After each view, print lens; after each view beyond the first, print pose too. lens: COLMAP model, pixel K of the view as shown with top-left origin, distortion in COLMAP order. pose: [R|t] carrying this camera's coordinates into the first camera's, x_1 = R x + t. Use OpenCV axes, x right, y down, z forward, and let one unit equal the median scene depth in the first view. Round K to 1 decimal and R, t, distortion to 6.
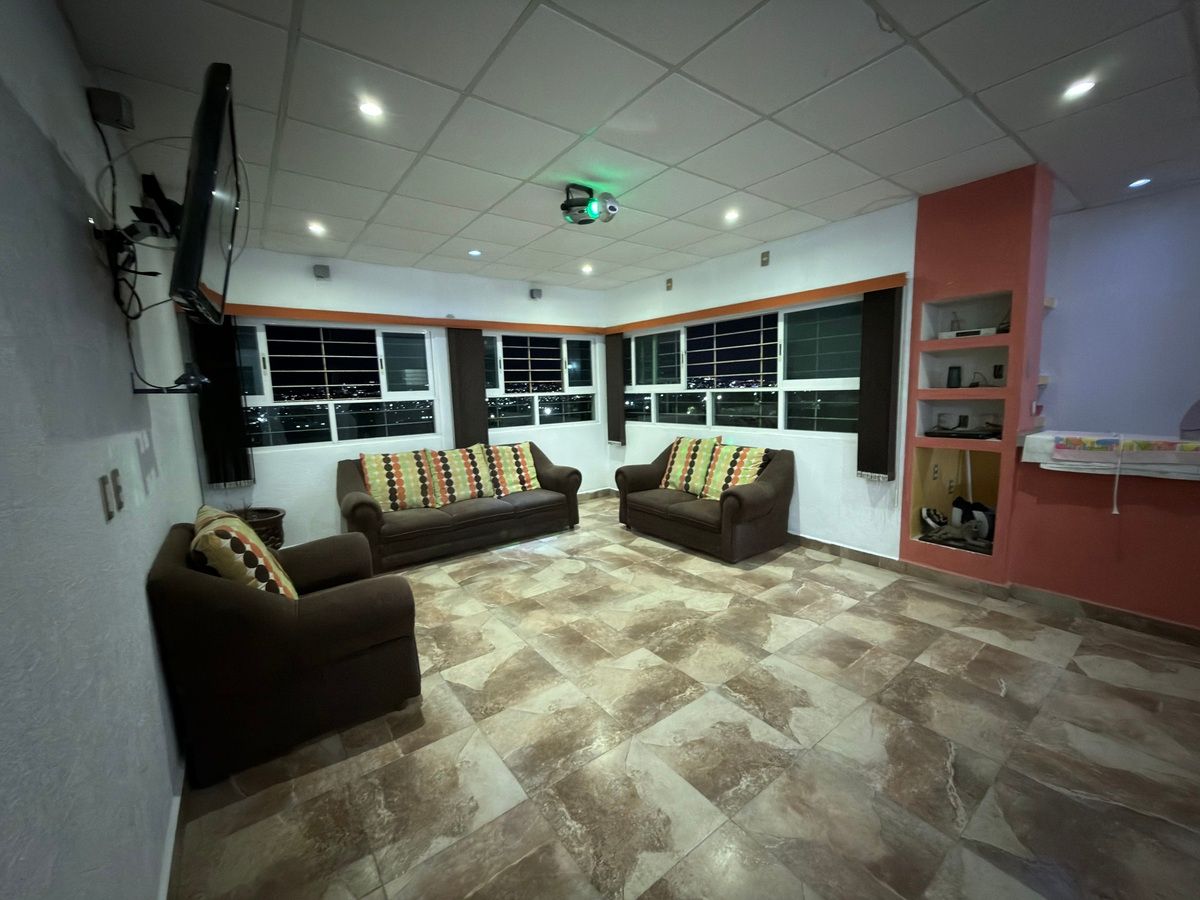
lens RADIAL K [[479.5, 0, 600.1], [0, 479.5, 452.4], [0, 0, 1]] dist [0.000176, -0.001078]
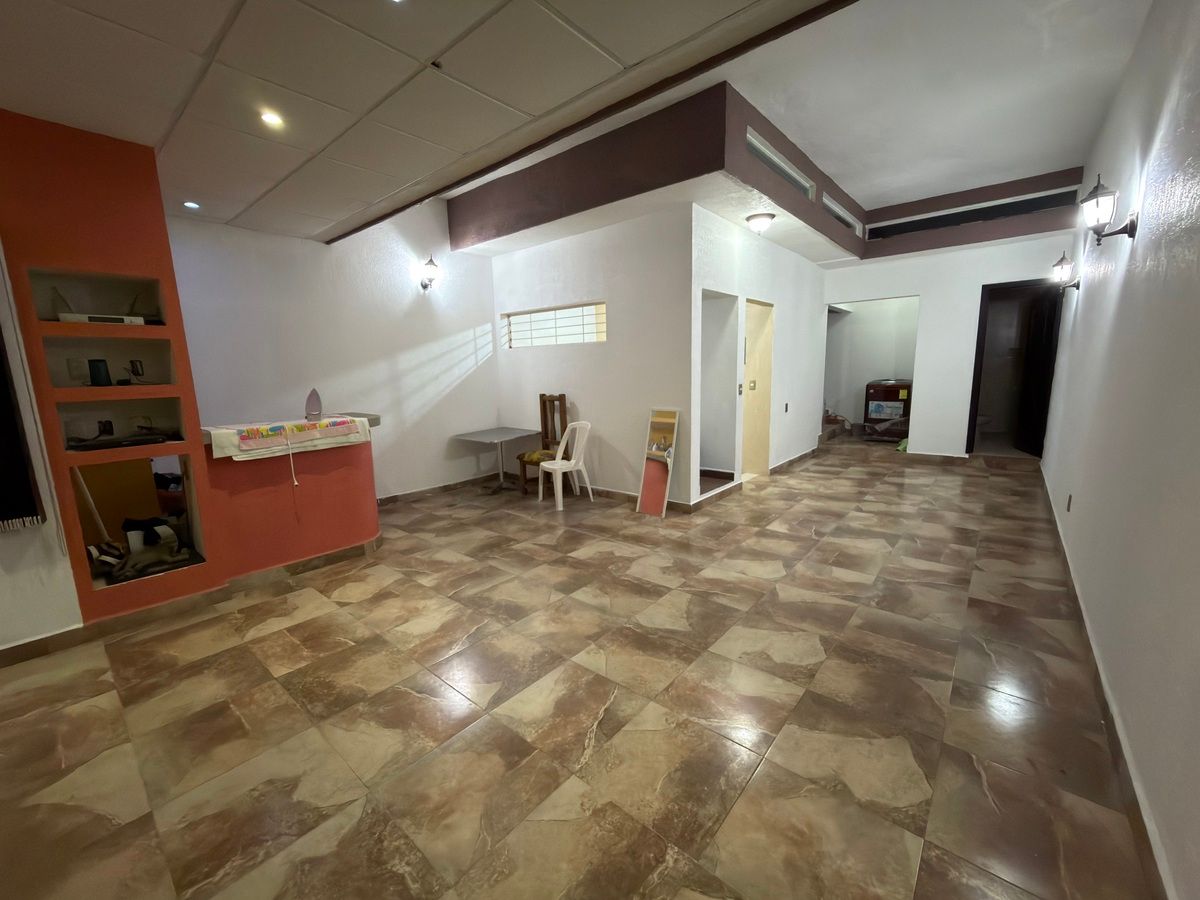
lens RADIAL K [[479.5, 0, 601.0], [0, 479.5, 451.6], [0, 0, 1]] dist [0.000176, -0.001078]
pose [[-0.232026, -0.124269, 0.964739, -0.227838], [0.158438, 0.973732, 0.163532, -0.025448], [-0.959719, 0.190795, -0.206242, 0.367645]]
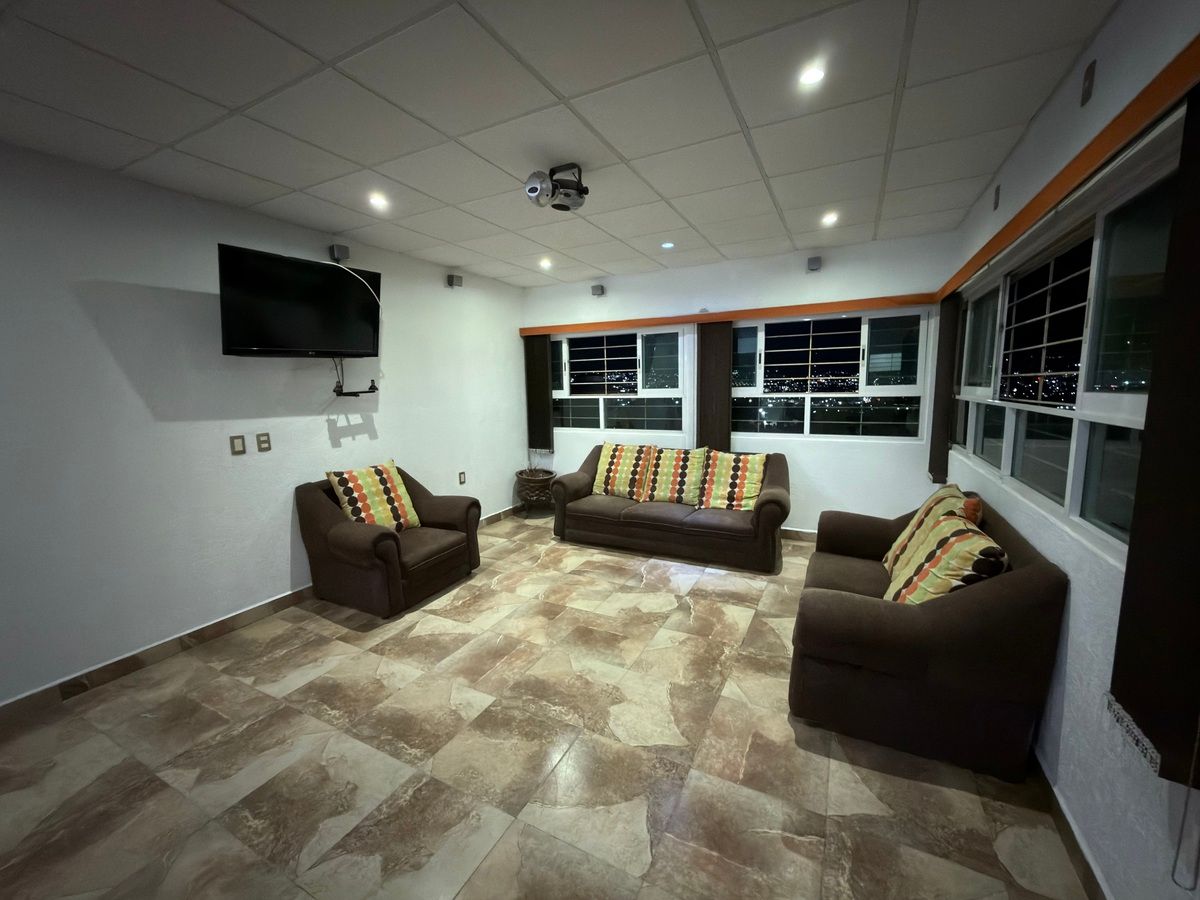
lens RADIAL K [[479.5, 0, 597.5], [0, 479.5, 448.1], [0, 0, 1]] dist [0.000176, -0.001078]
pose [[0.434475, 0.137265, -0.890163, 0.691447], [-0.115424, 0.988655, 0.096116, -0.117009], [0.893257, 0.060986, 0.445390, 0.582072]]
